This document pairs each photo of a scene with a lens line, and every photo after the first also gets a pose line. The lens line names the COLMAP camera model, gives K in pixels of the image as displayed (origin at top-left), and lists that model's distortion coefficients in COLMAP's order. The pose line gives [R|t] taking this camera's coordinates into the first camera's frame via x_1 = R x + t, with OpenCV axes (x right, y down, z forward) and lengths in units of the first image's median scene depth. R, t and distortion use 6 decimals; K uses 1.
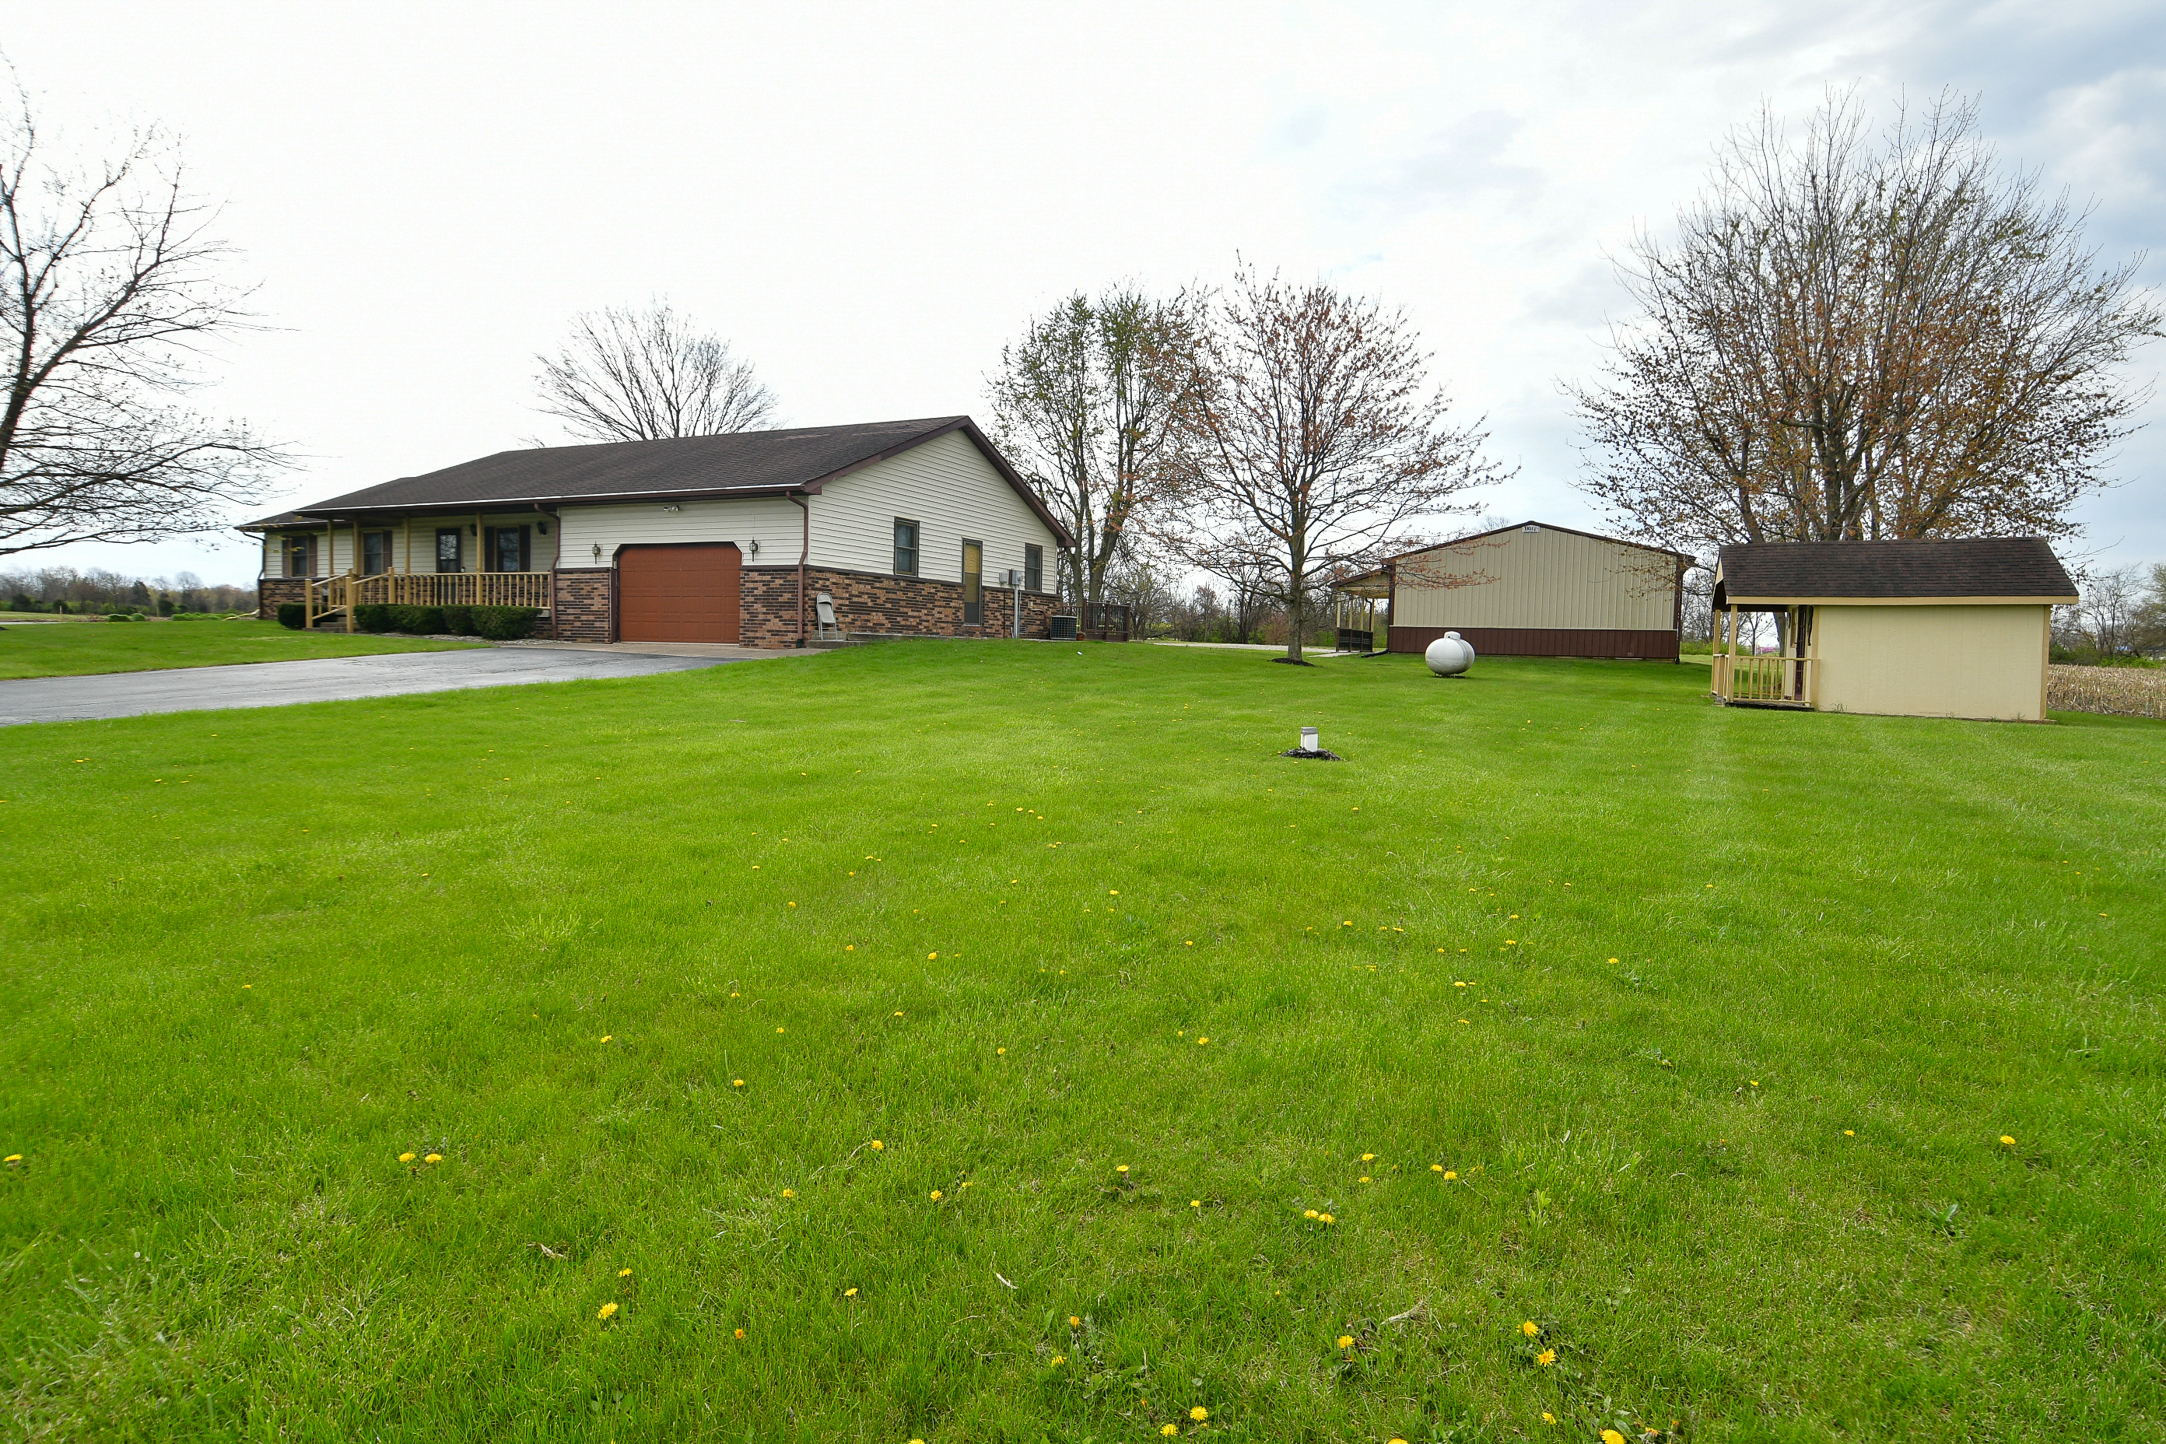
lens RADIAL K [[1126.1, 0, 1083.9], [0, 1126.1, 717.7], [0, 0, 1]] dist [-0.003005, -0.014637]
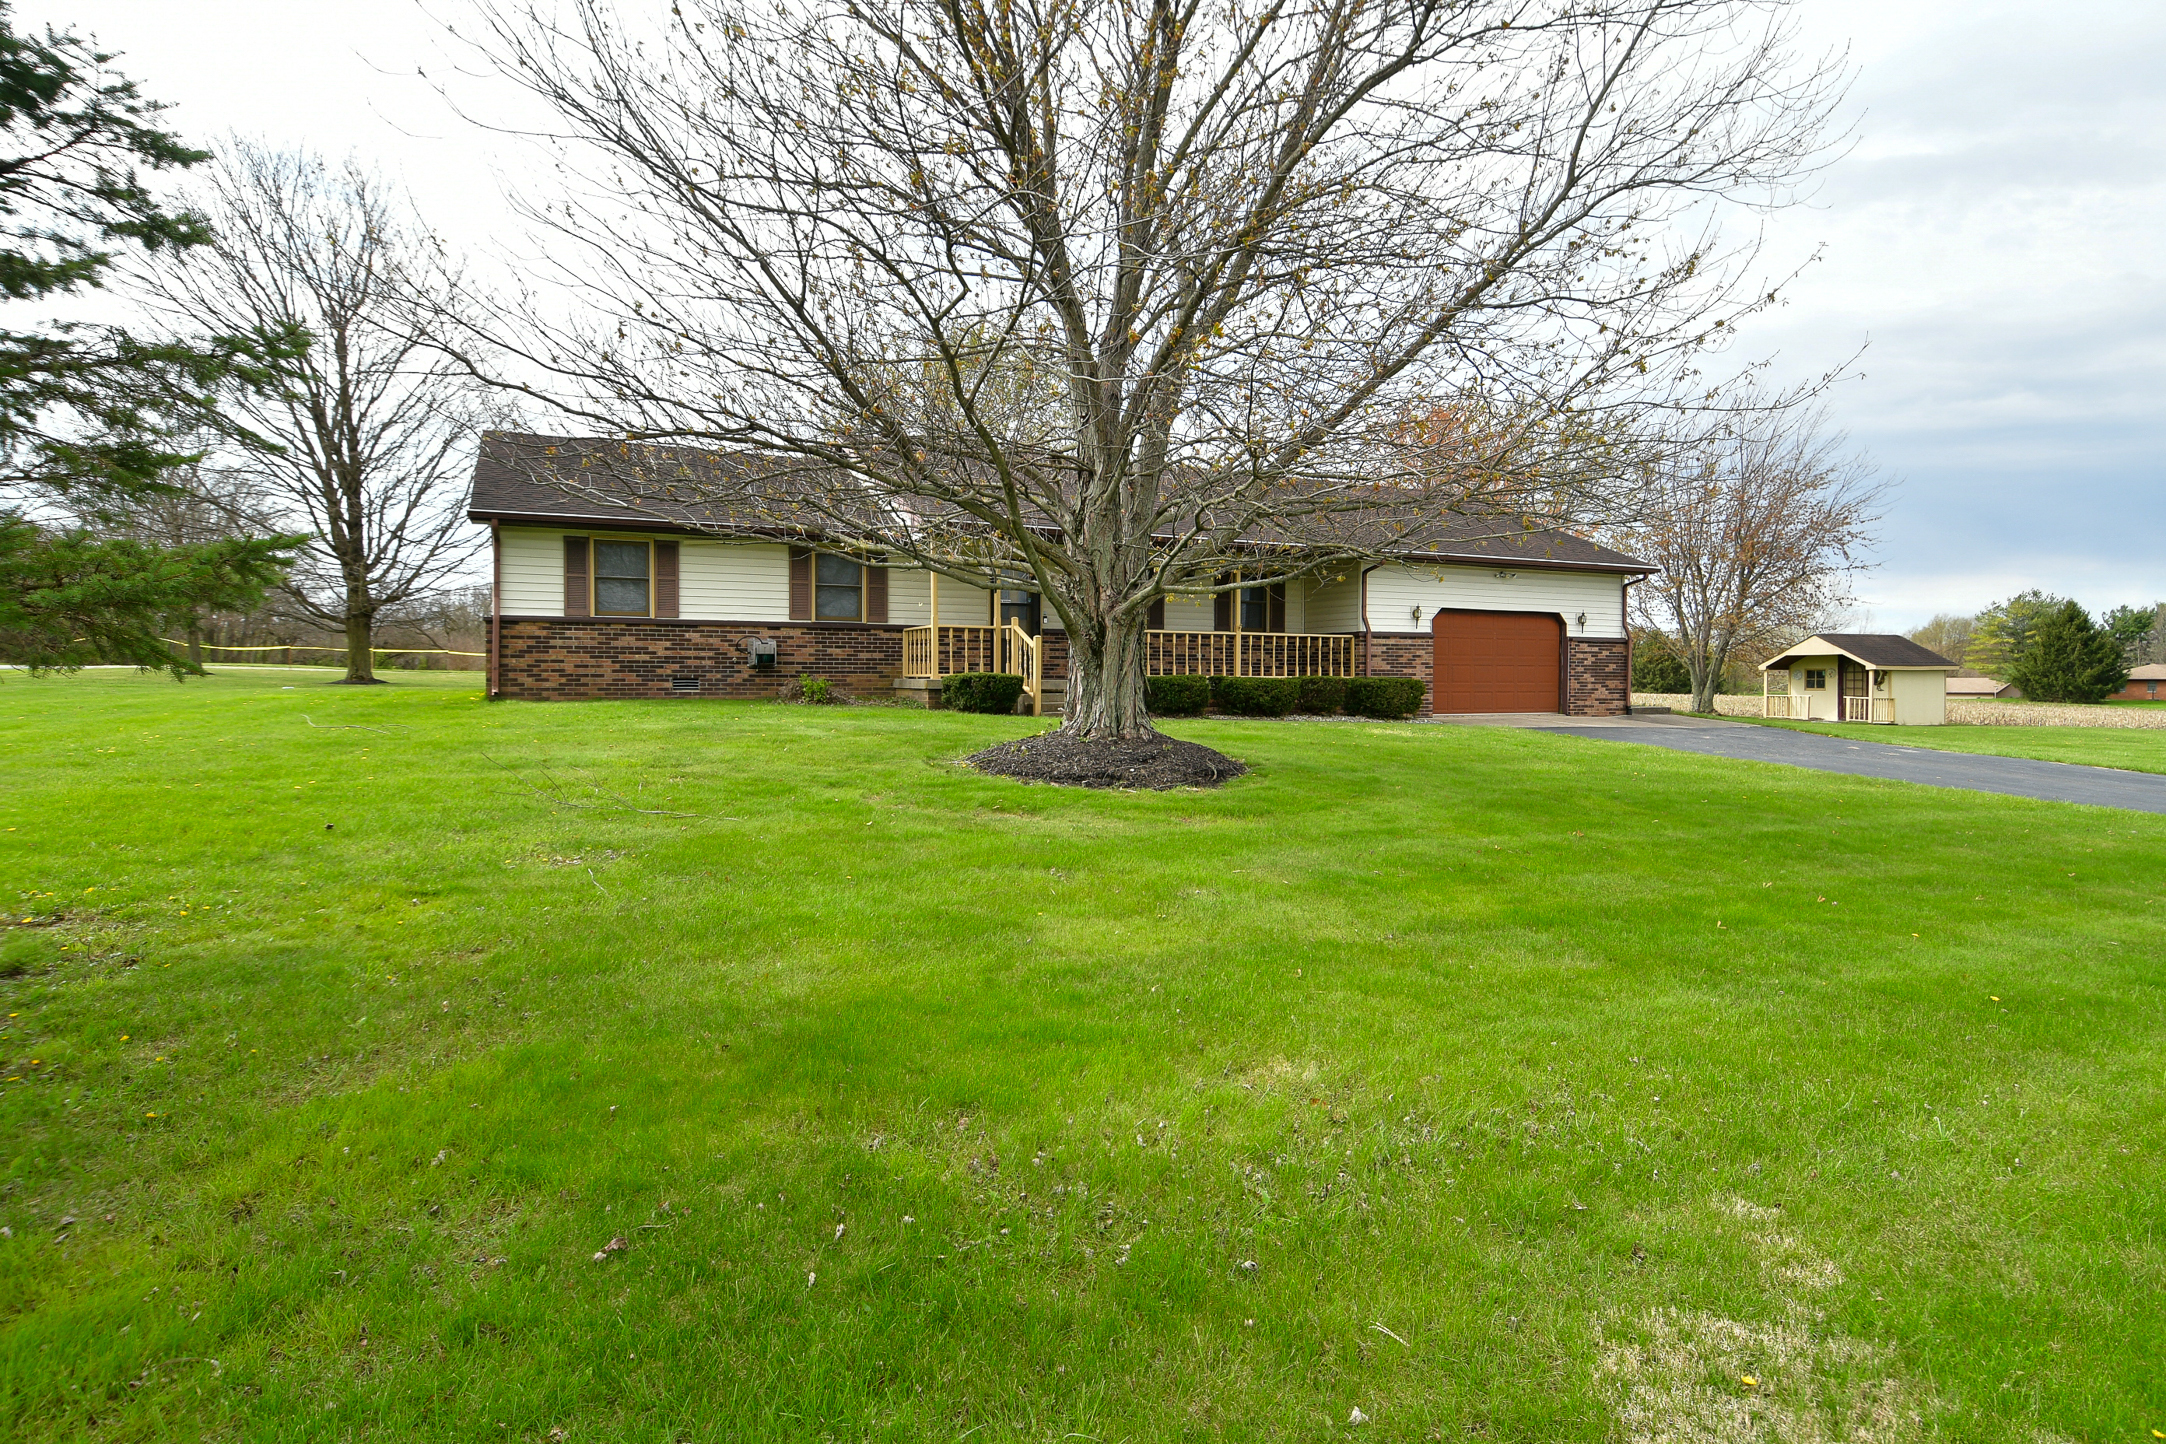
lens RADIAL K [[1126.1, 0, 1084.1], [0, 1126.1, 723.4], [0, 0, 1]] dist [-0.003005, -0.014637]
pose [[0.631489, -0.034009, 0.774639, -1.290843], [0.072589, 0.997243, -0.015393, -0.067530], [-0.771980, 0.065951, 0.632217, 0.649684]]
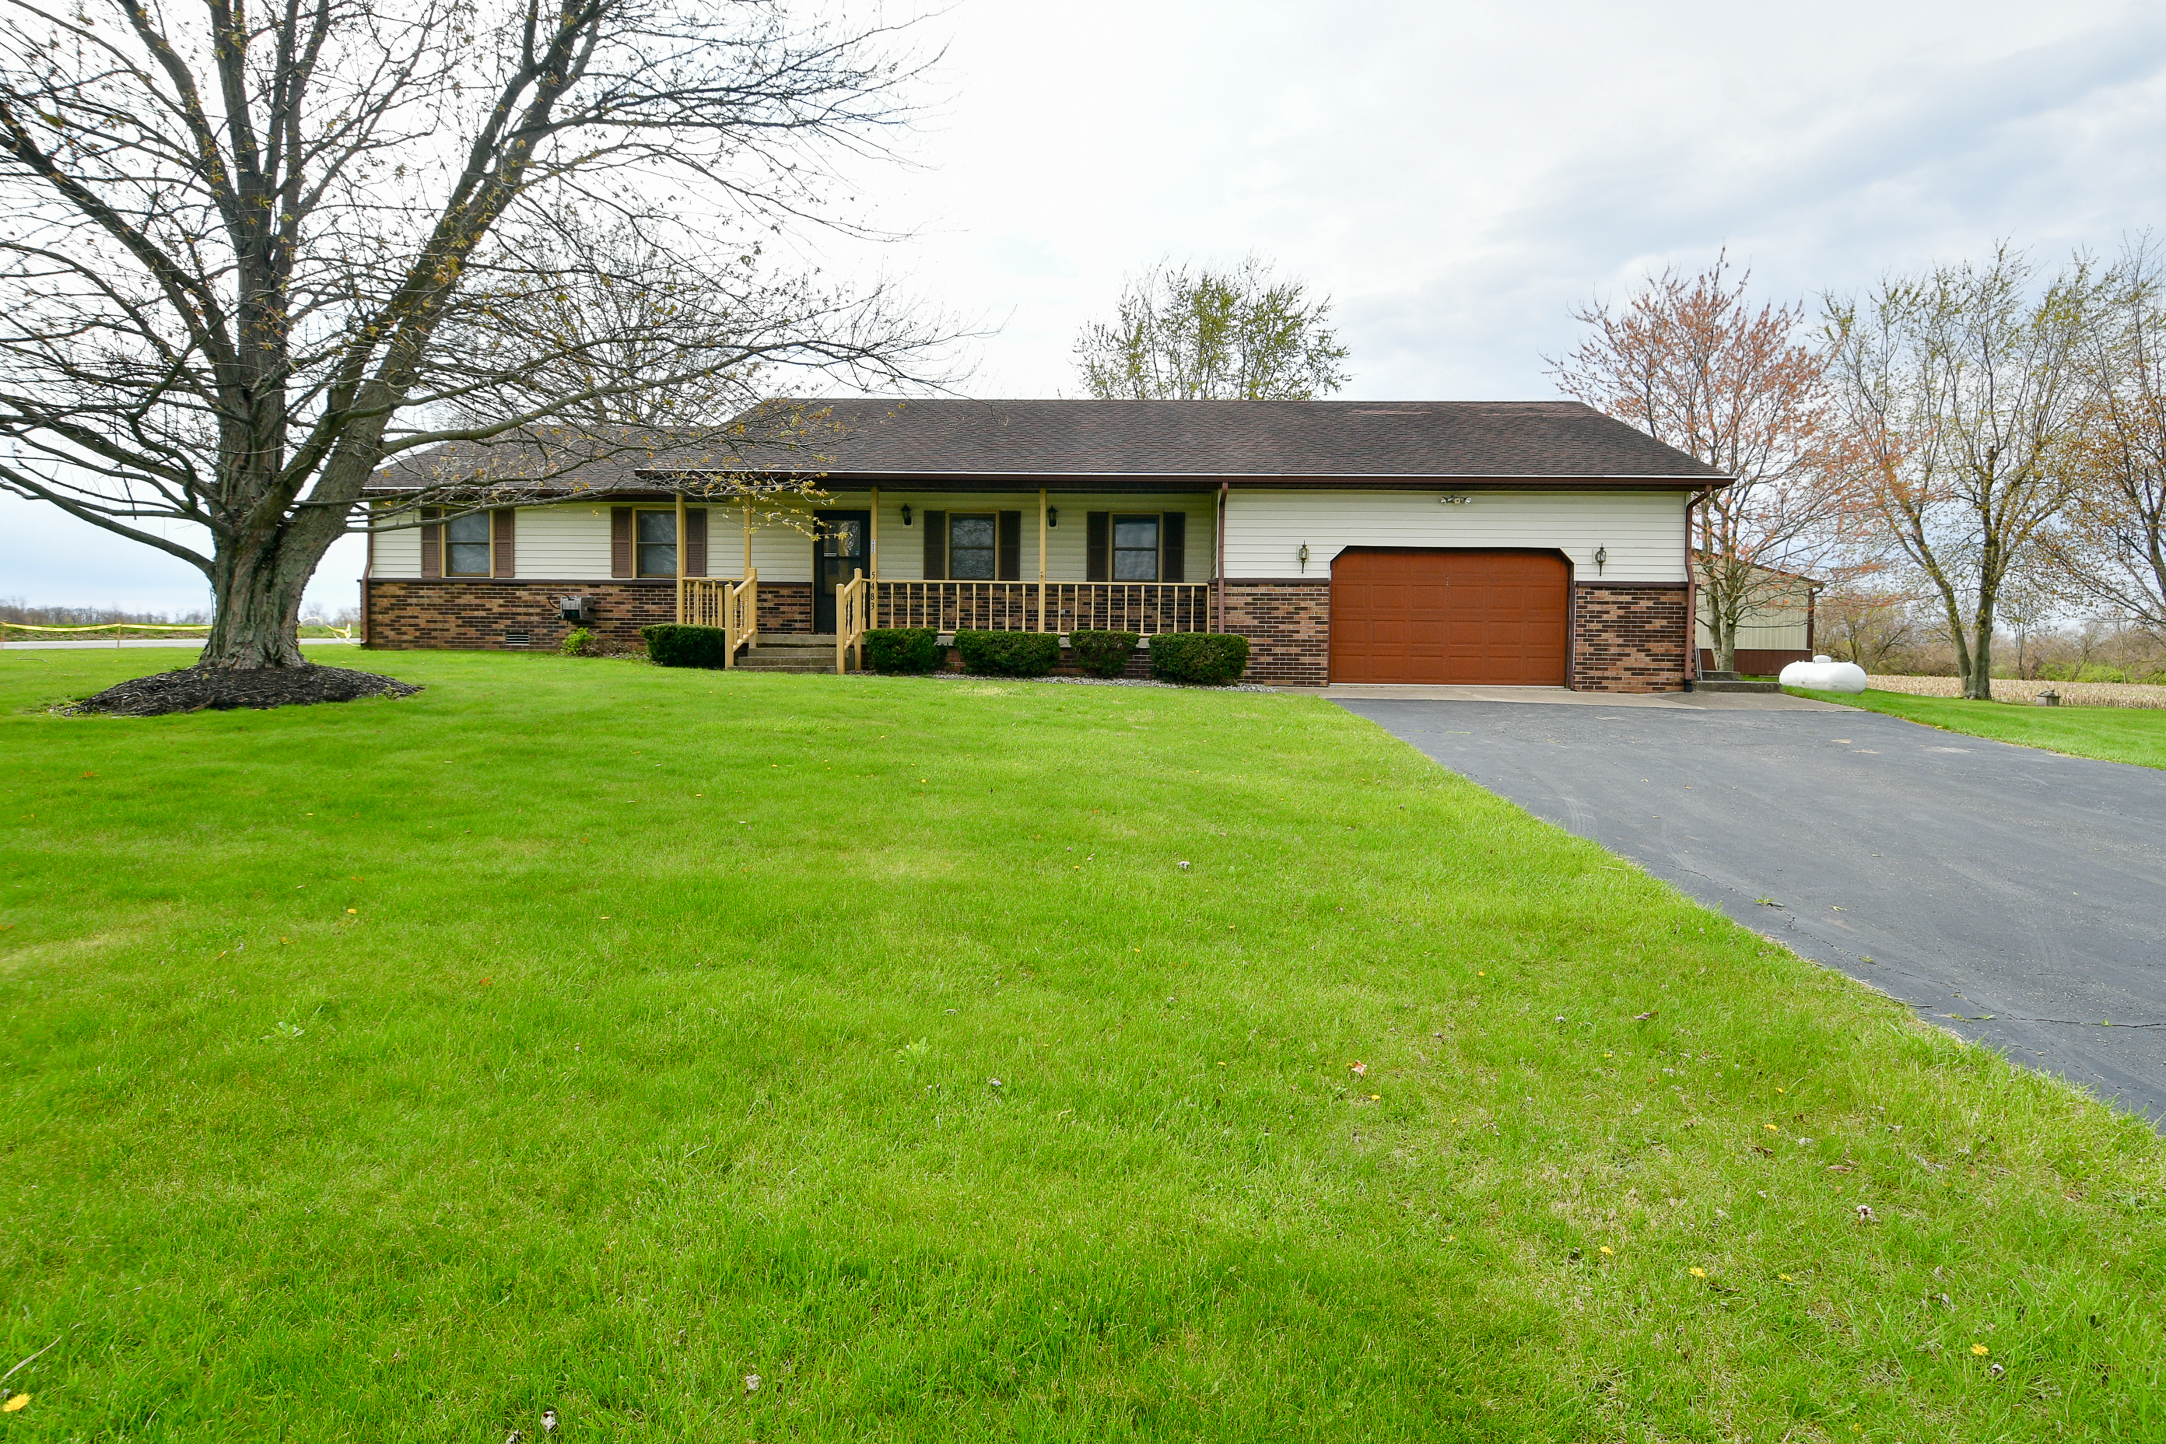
lens RADIAL K [[1126.1, 0, 1081.5], [0, 1126.1, 711.6], [0, 0, 1]] dist [-0.003005, -0.014637]
pose [[0.919802, -0.020754, 0.391835, -0.836878], [0.031867, 0.999253, -0.021878, -0.040257], [-0.391088, 0.032610, 0.919775, 0.417616]]
